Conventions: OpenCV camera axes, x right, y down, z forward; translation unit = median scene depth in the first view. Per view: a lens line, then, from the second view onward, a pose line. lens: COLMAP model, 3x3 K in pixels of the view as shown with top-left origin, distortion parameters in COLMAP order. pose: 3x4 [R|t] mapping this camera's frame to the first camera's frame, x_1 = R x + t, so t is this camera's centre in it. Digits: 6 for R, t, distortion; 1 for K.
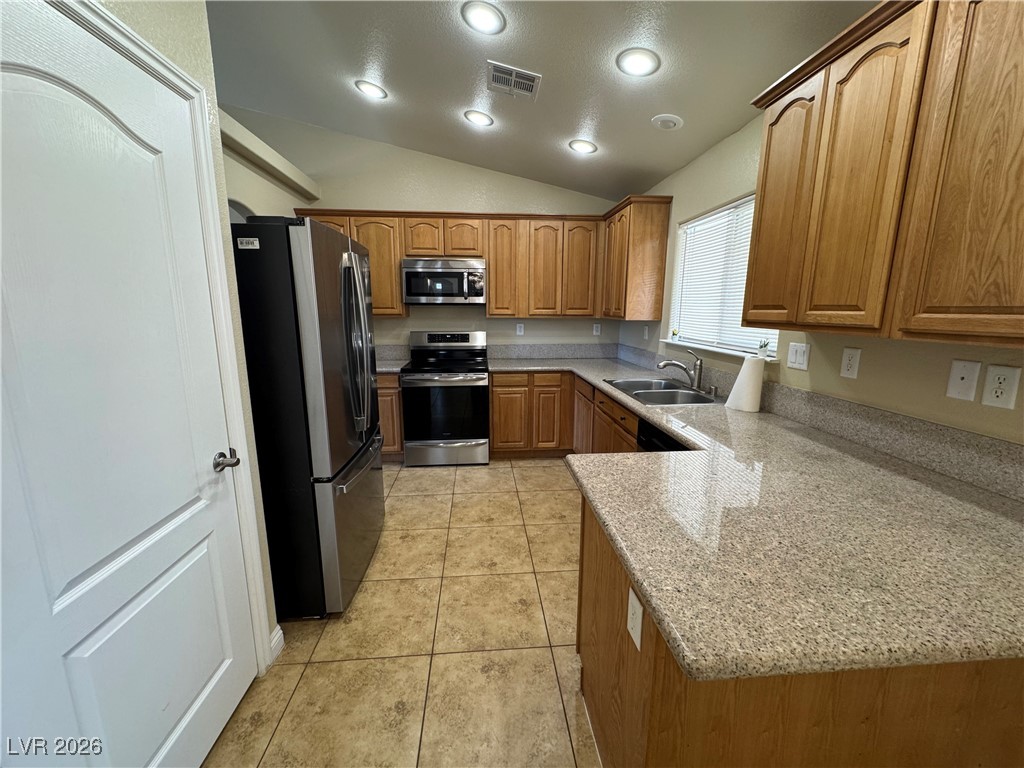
lens RADIAL K [[407.4, 0, 511.7], [0, 407.4, 384.1], [0, 0, 1]] dist [-0.006365, -0.000034]
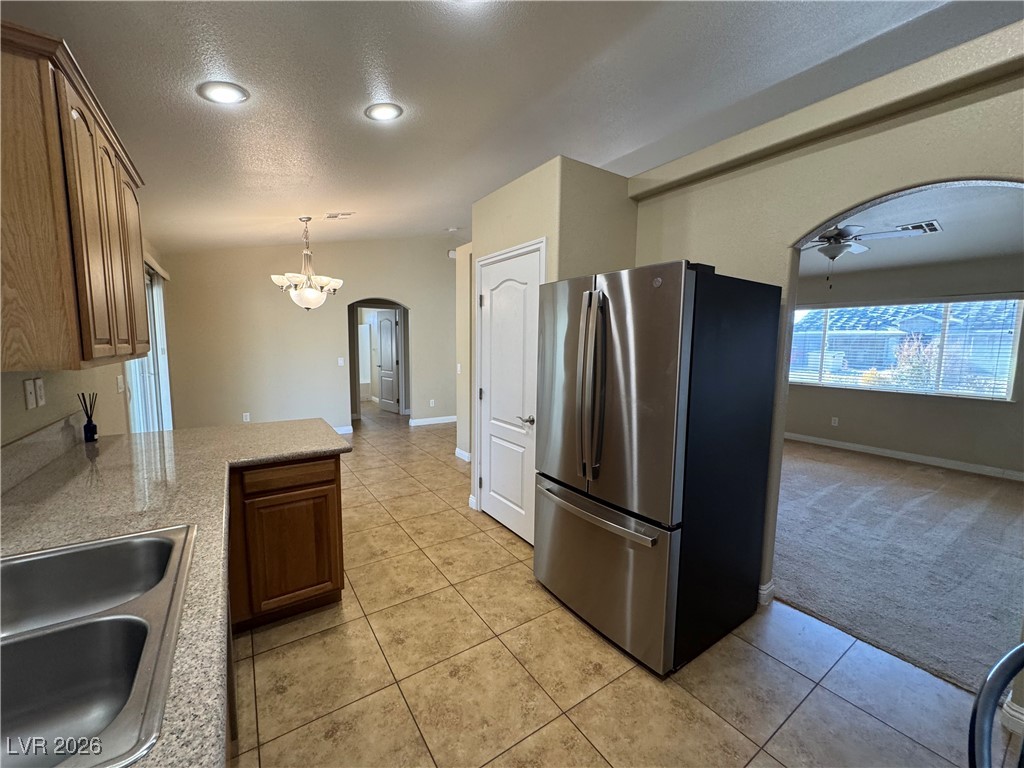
lens RADIAL K [[407.4, 0, 510.1], [0, 407.4, 383.0], [0, 0, 1]] dist [-0.006365, -0.000034]
pose [[-0.874164, 0.037704, -0.484164, 0.138161], [-0.100614, 0.961288, 0.256519, -0.191238], [0.475093, 0.272953, -0.836531, 0.996020]]
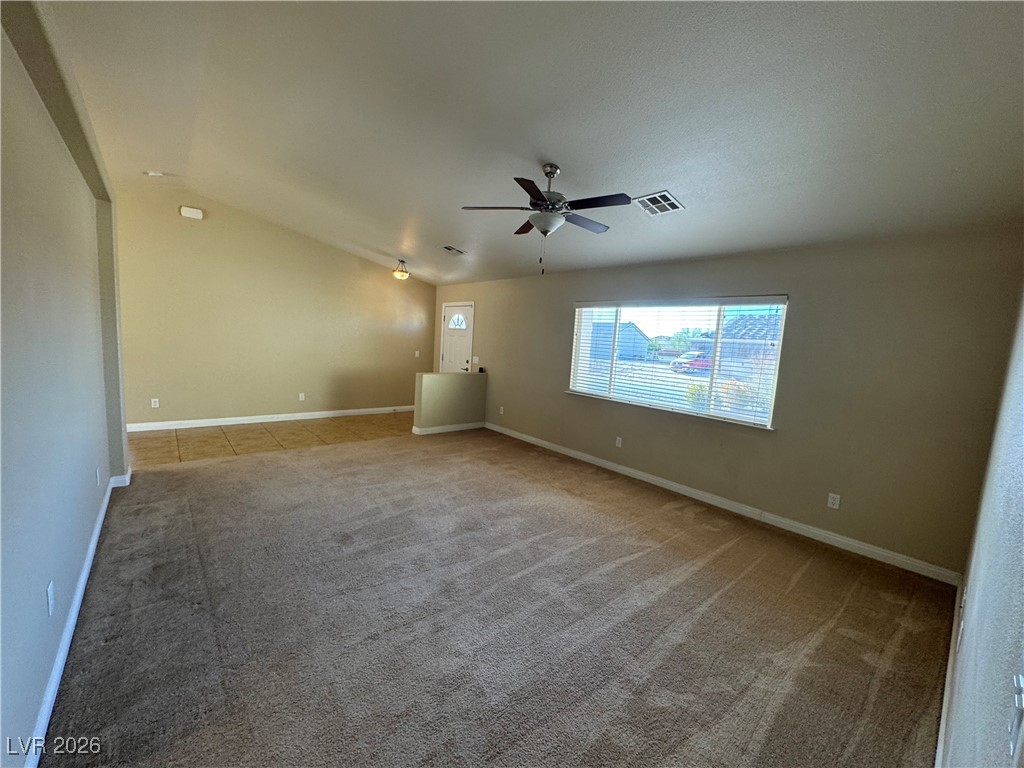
lens RADIAL K [[407.4, 0, 509.4], [0, 407.4, 385.7], [0, 0, 1]] dist [-0.006365, -0.000034]
pose [[-0.809203, 0.016998, -0.587284, -0.672535], [-0.167743, 0.951292, 0.258661, -0.232303], [0.563075, 0.307822, -0.766937, 1.087091]]
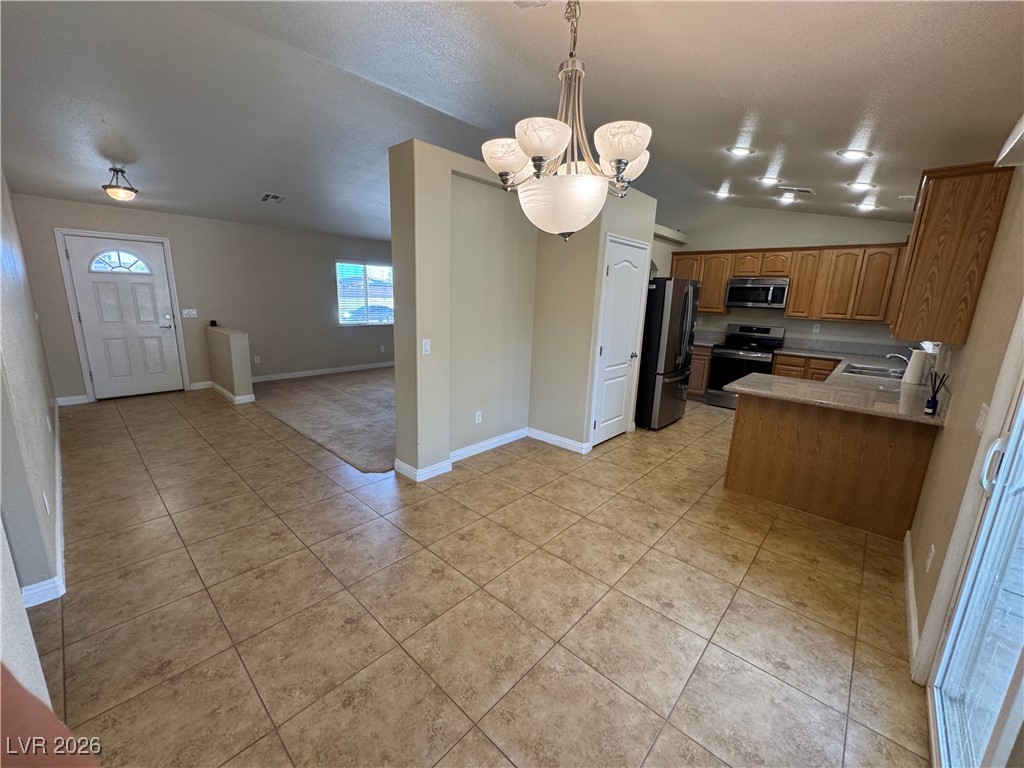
lens RADIAL K [[407.4, 0, 510.2], [0, 407.4, 384.3], [0, 0, 1]] dist [-0.006365, -0.000034]
pose [[0.677551, 0.178589, -0.713464, 0.384766], [-0.164835, 0.982267, 0.089336, 0.111171], [0.716767, 0.057074, 0.694973, -0.760001]]
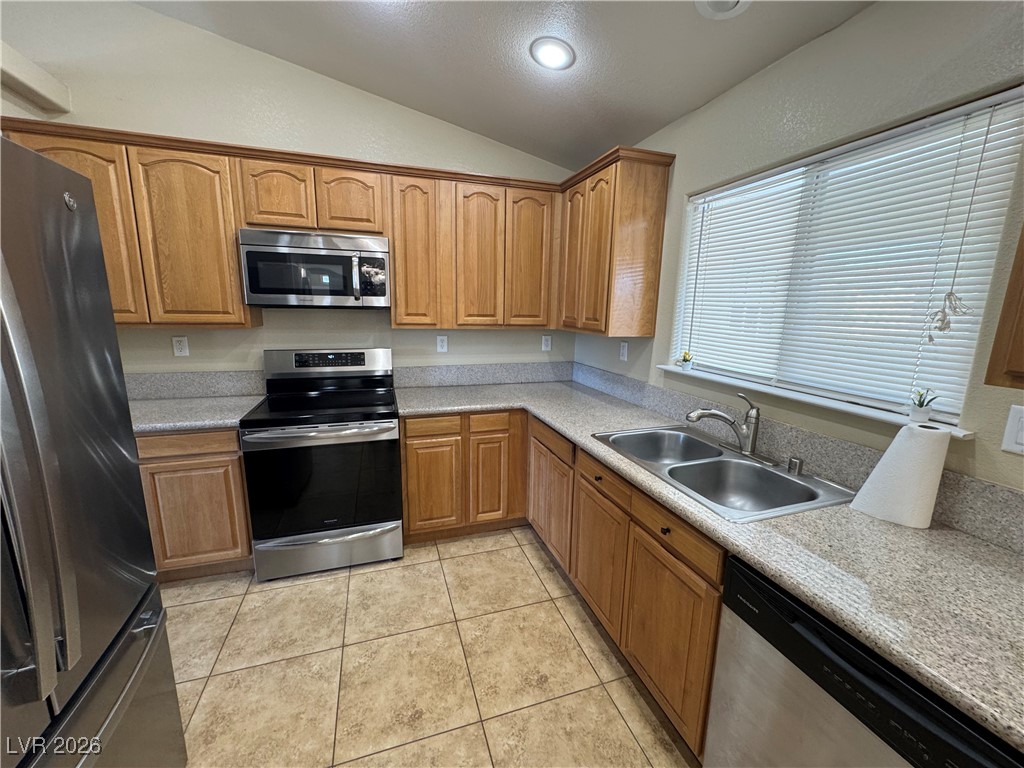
lens RADIAL K [[407.4, 0, 512.7], [0, 407.4, 385.2], [0, 0, 1]] dist [-0.006365, -0.000034]
pose [[0.971458, -0.029570, 0.235360, -0.032767], [0.027496, 0.999549, 0.012087, -0.083027], [-0.235611, -0.005270, 0.971833, 0.354368]]
